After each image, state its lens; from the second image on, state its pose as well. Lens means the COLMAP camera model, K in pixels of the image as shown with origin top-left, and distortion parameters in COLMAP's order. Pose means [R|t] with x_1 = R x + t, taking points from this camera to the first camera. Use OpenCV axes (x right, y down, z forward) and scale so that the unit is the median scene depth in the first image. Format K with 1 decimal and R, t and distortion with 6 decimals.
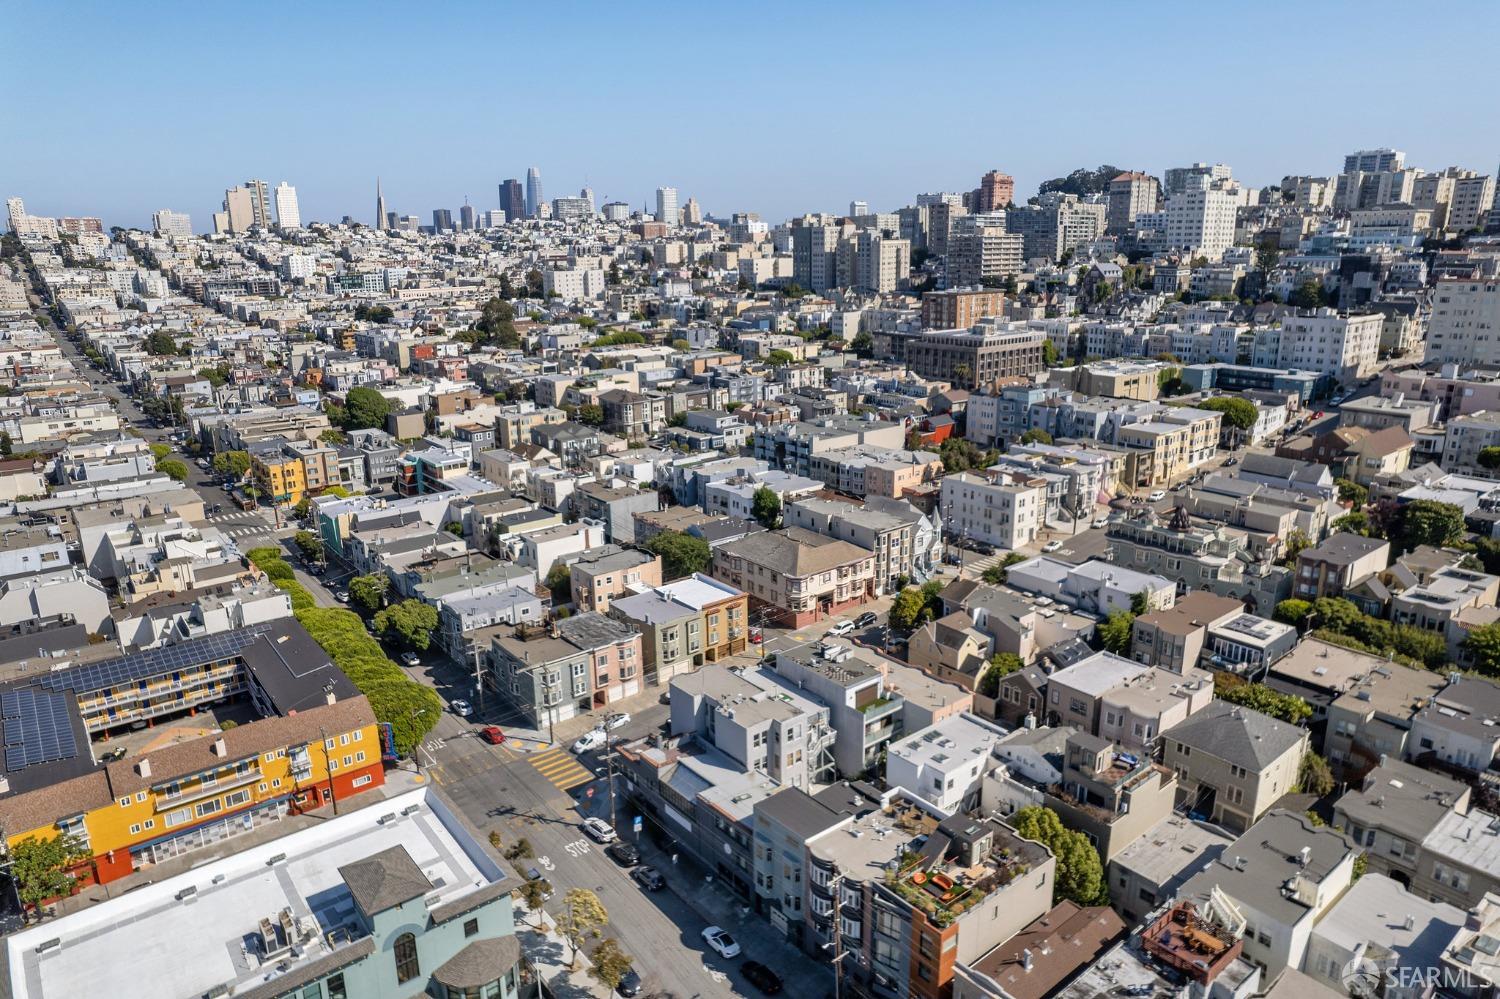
lens RADIAL K [[966.1, 0, 750.0], [0, 966.1, 499.5], [0, 0, 1]] dist [-0.060887, 0.051679]
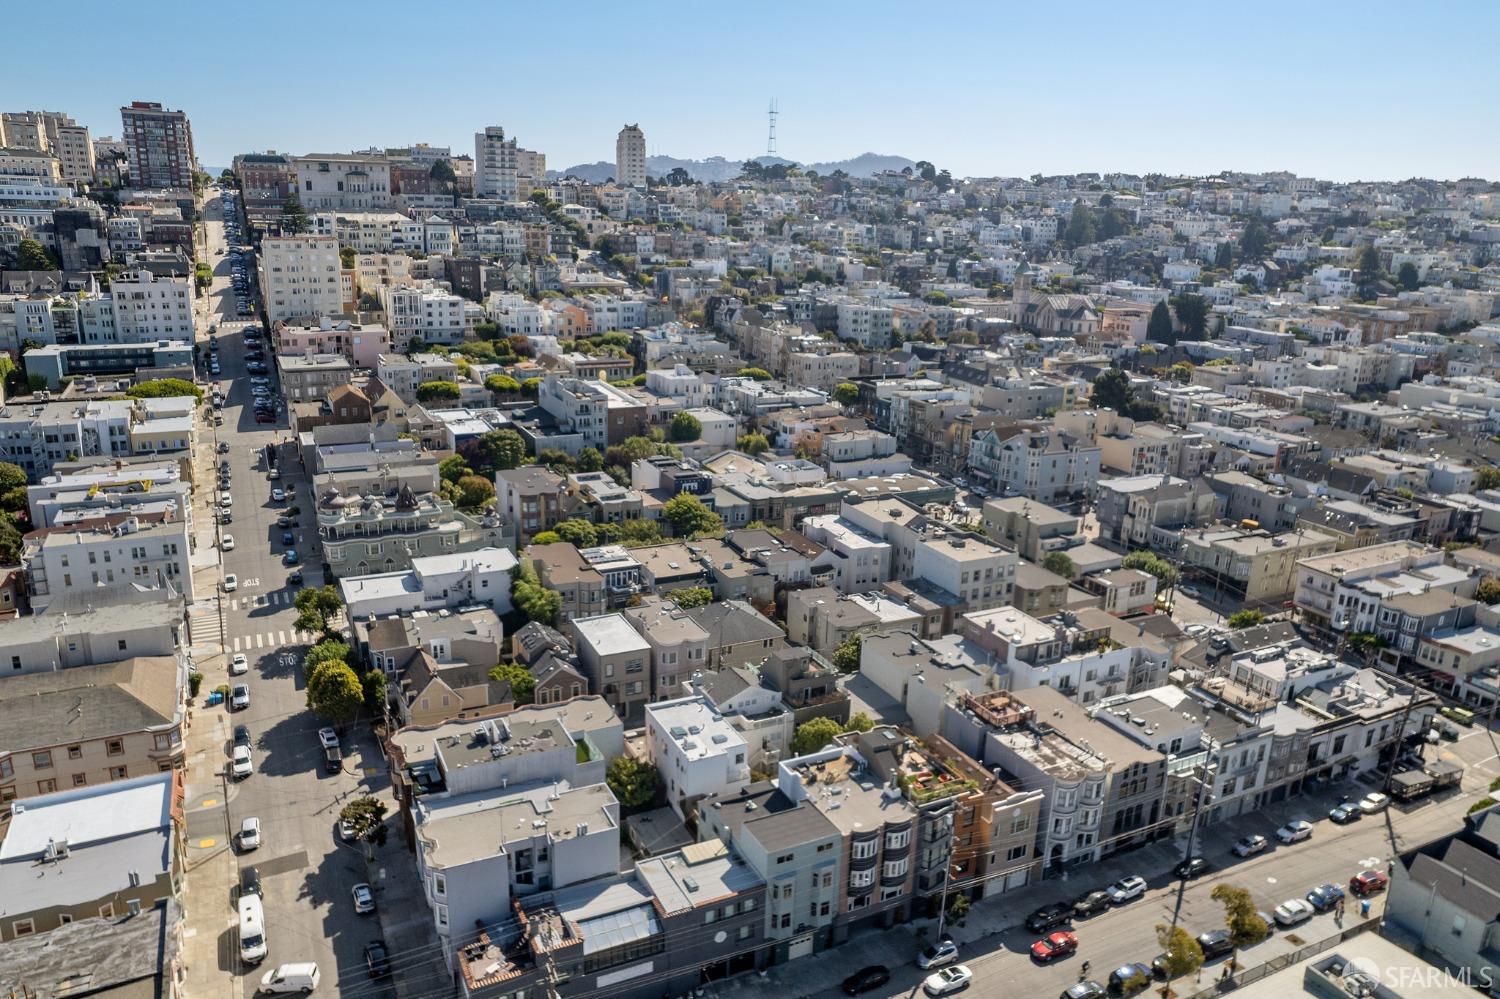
lens RADIAL K [[1064.0, 0, 750.0], [0, 1064.0, 499.5], [0, 0, 1]] dist [-0.062845, 0.062711]
pose [[0.214905, -0.251969, 0.943571, -0.333894], [0.225639, 0.952816, 0.203047, -0.080590], [-0.950212, 0.169271, 0.261620, 0.271667]]
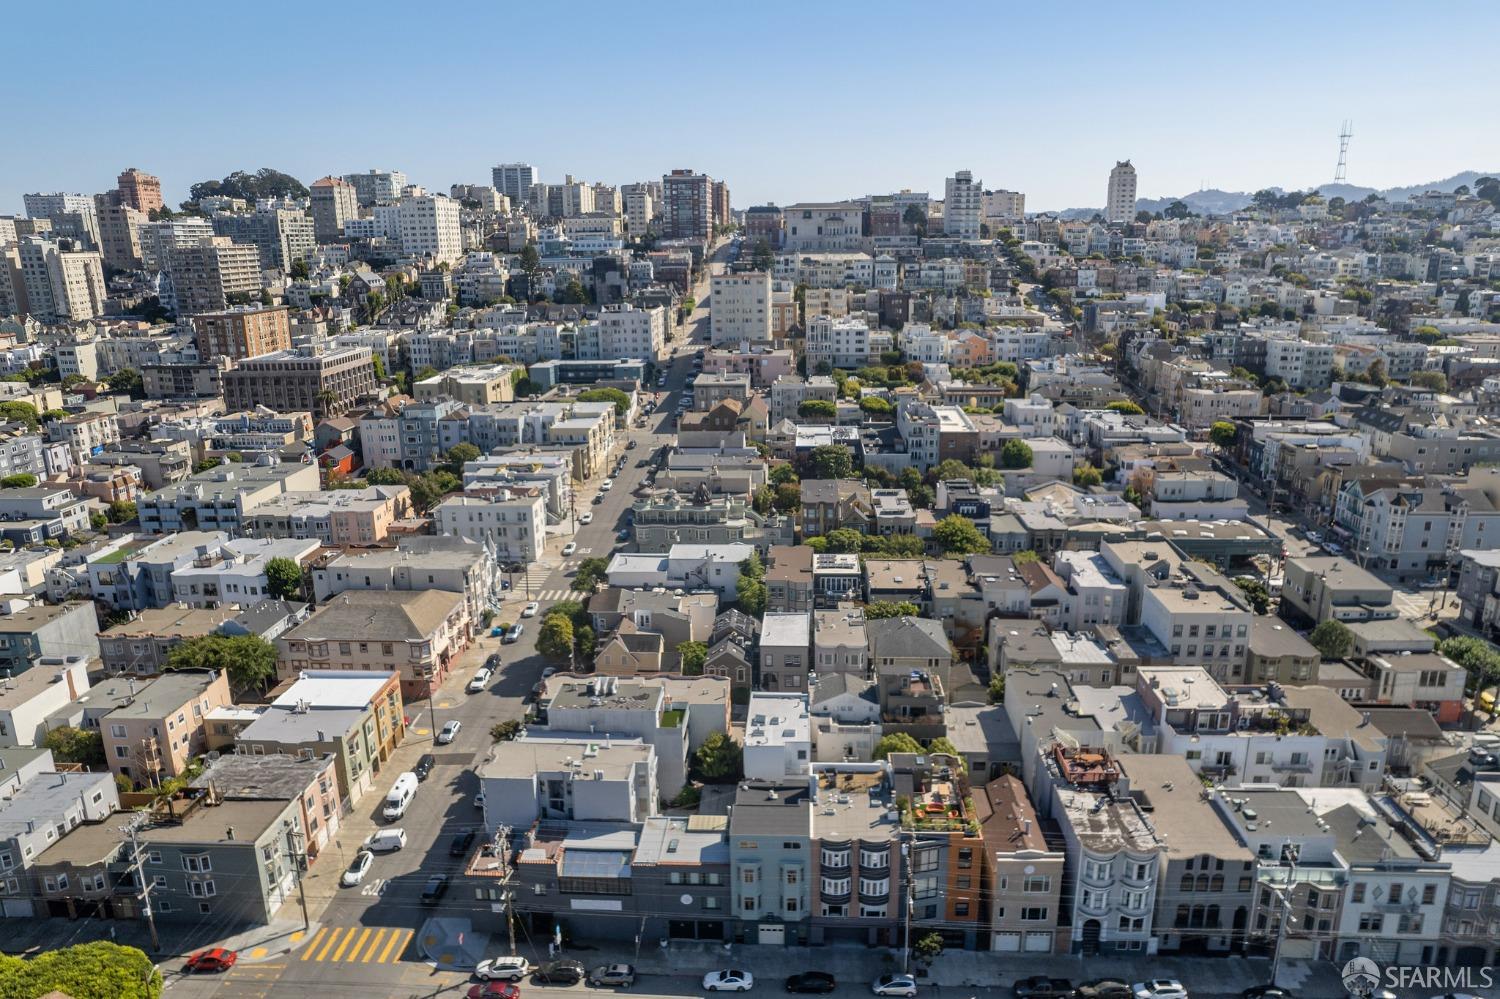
lens RADIAL K [[1001.9, 0, 750.0], [0, 1001.9, 499.5], [0, 0, 1]] dist [-0.066093, 0.060556]
pose [[0.668905, -0.190089, 0.718632, -0.251328], [0.200218, 0.977095, 0.072093, -0.032914], [-0.715876, 0.095660, 0.691644, 0.098099]]
